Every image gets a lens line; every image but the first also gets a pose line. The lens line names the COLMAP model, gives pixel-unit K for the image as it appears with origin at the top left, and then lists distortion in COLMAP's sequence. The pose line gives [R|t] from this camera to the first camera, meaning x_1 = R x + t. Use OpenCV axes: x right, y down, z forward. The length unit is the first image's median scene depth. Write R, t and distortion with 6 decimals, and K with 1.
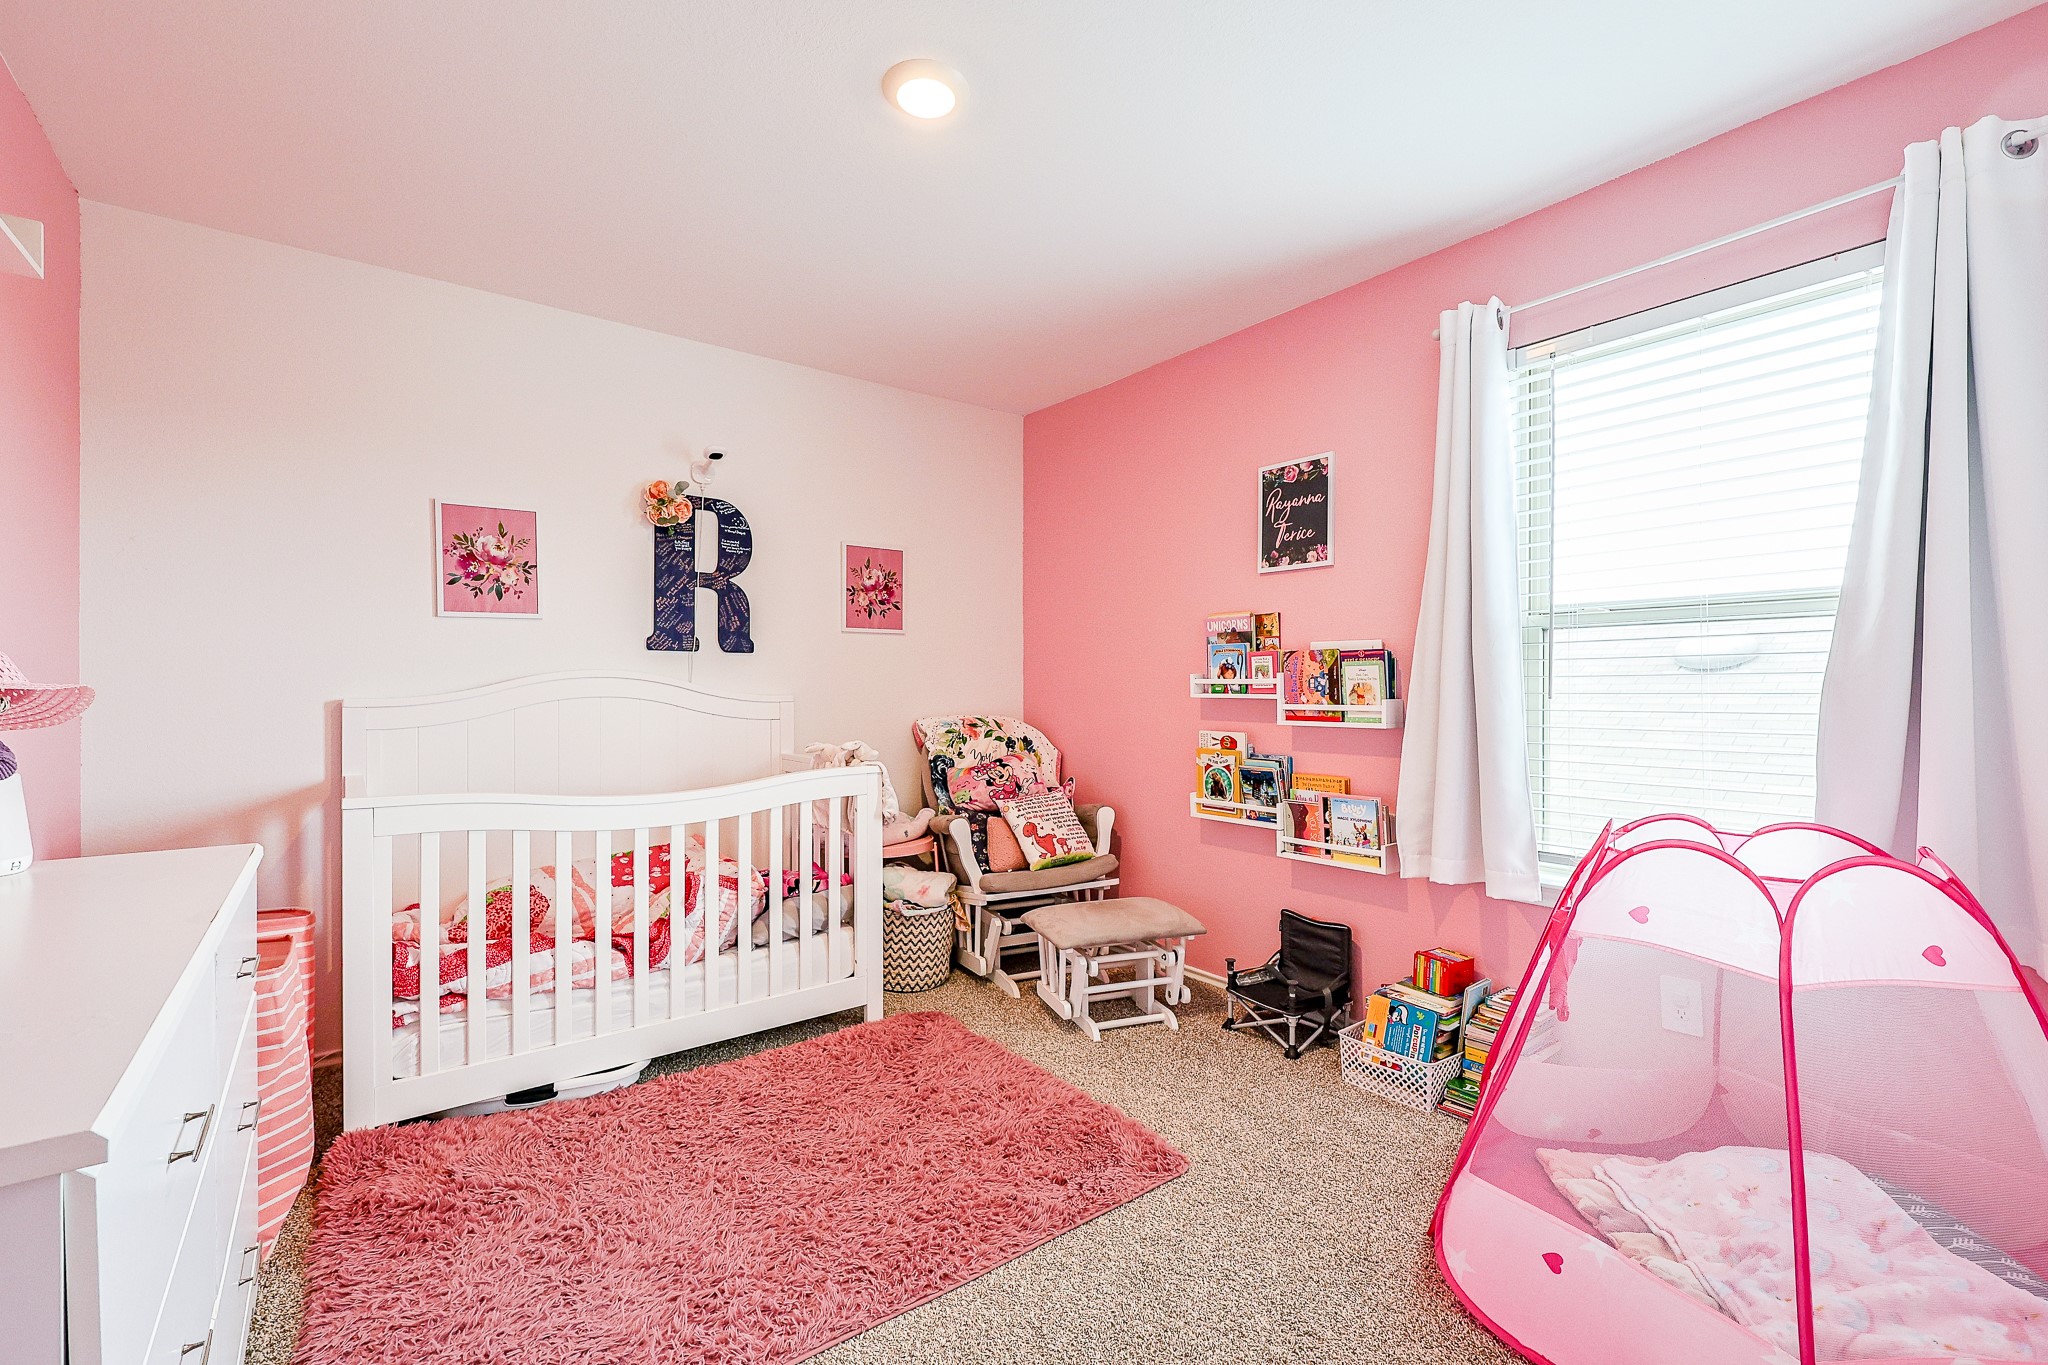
lens RADIAL K [[867.8, 0, 1032.5], [0, 867.8, 686.4], [0, 0, 1]] dist [-0.002311, 0.000639]
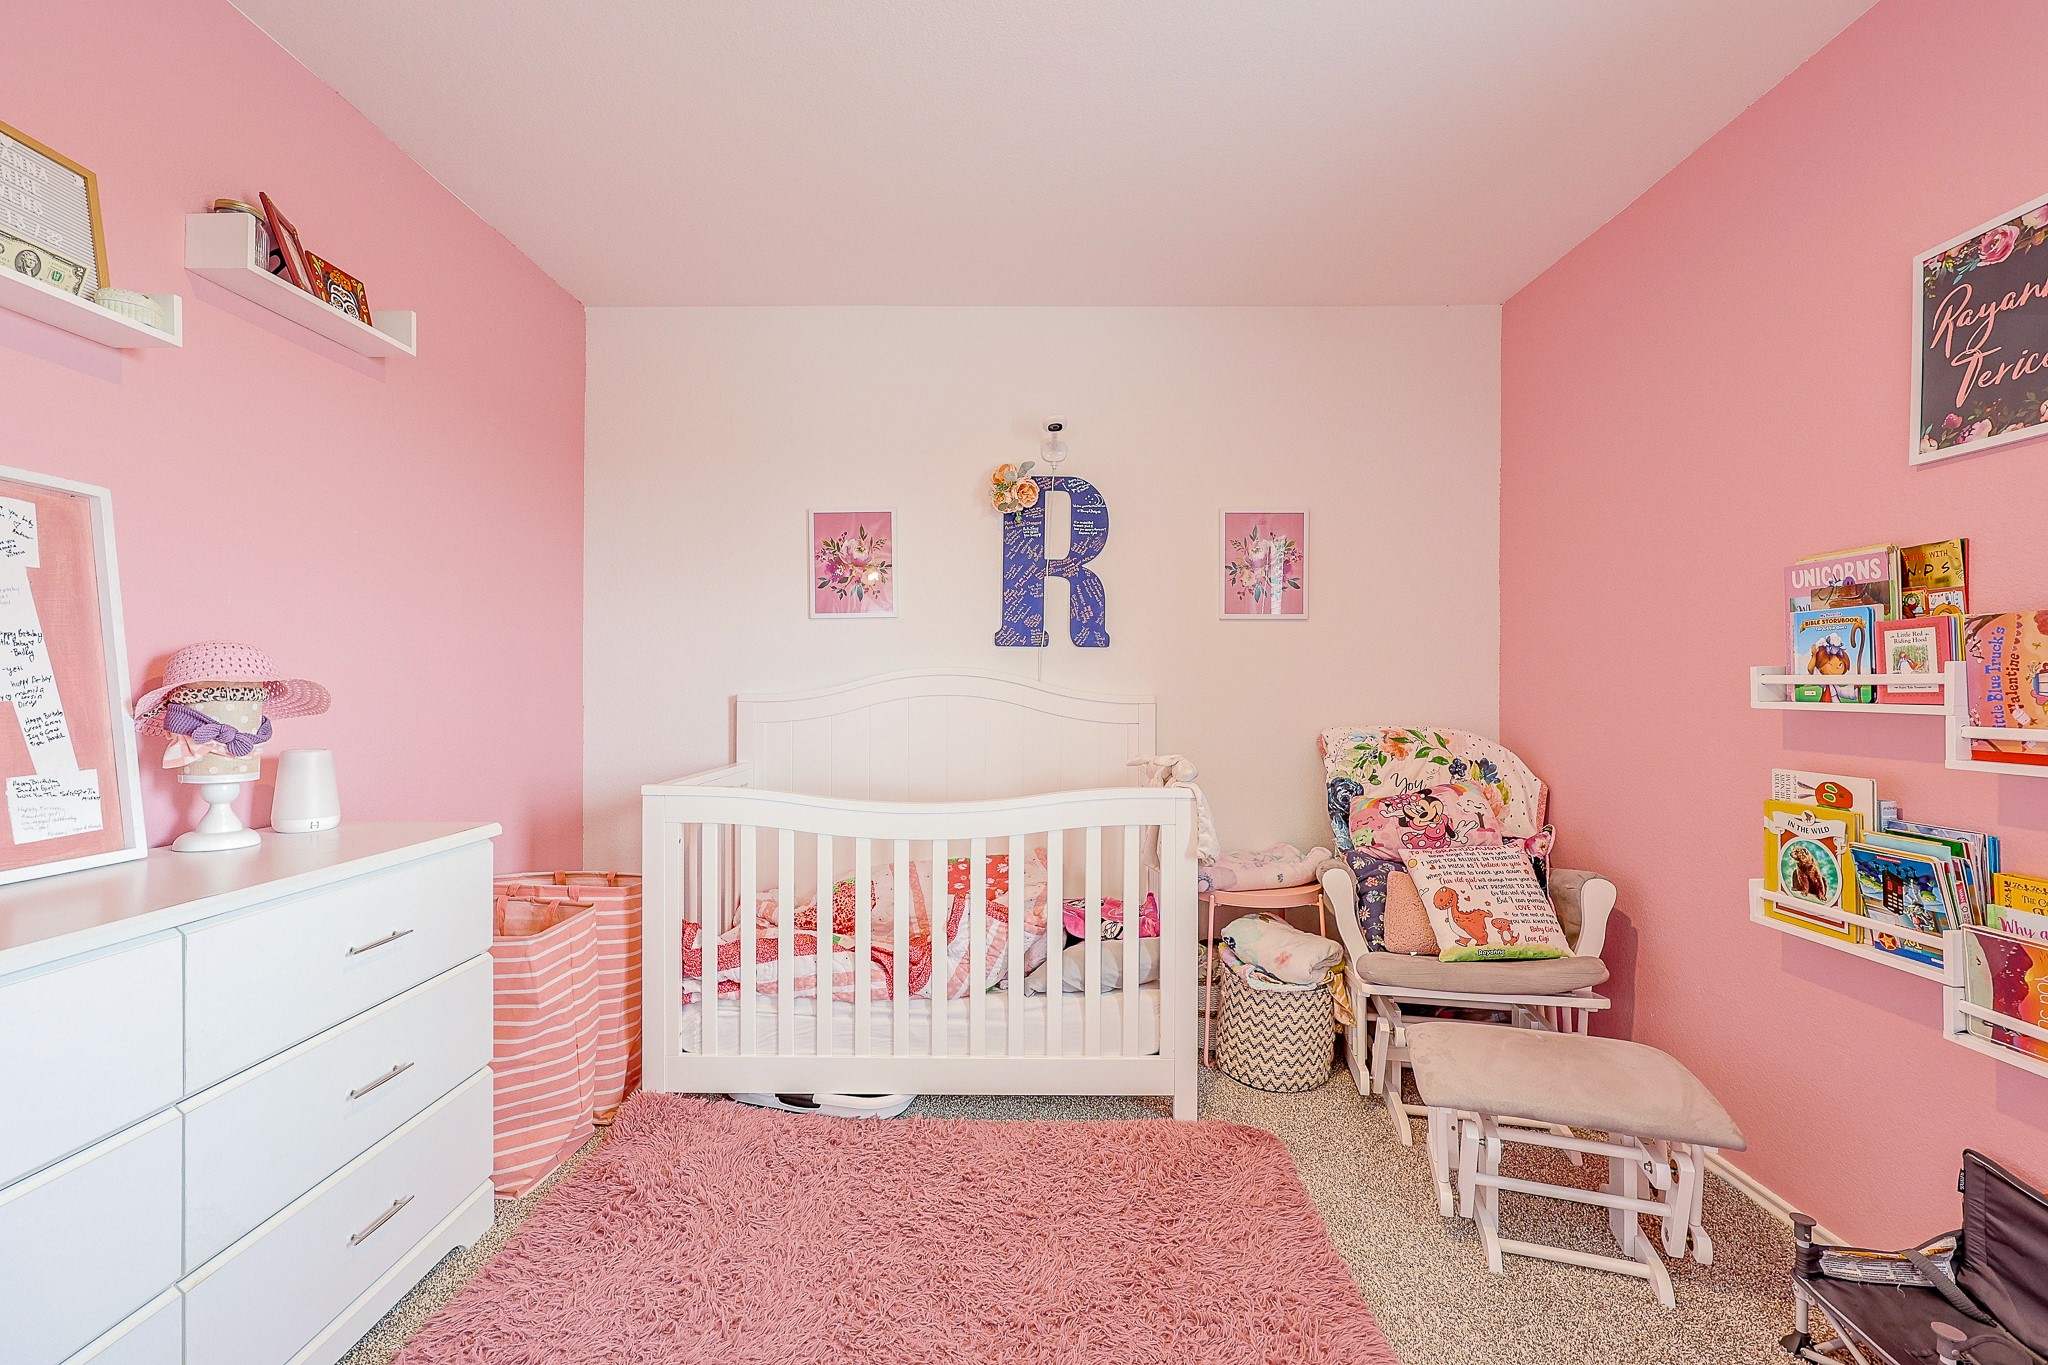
lens RADIAL K [[867.8, 0, 1022.2], [0, 867.8, 686.7], [0, 0, 1]] dist [-0.002311, 0.000639]
pose [[0.784740, 0.005330, -0.619802, 0.173037], [-0.005713, 0.999983, 0.001366, 0.000796], [0.619799, 0.002469, 0.784757, 0.293146]]
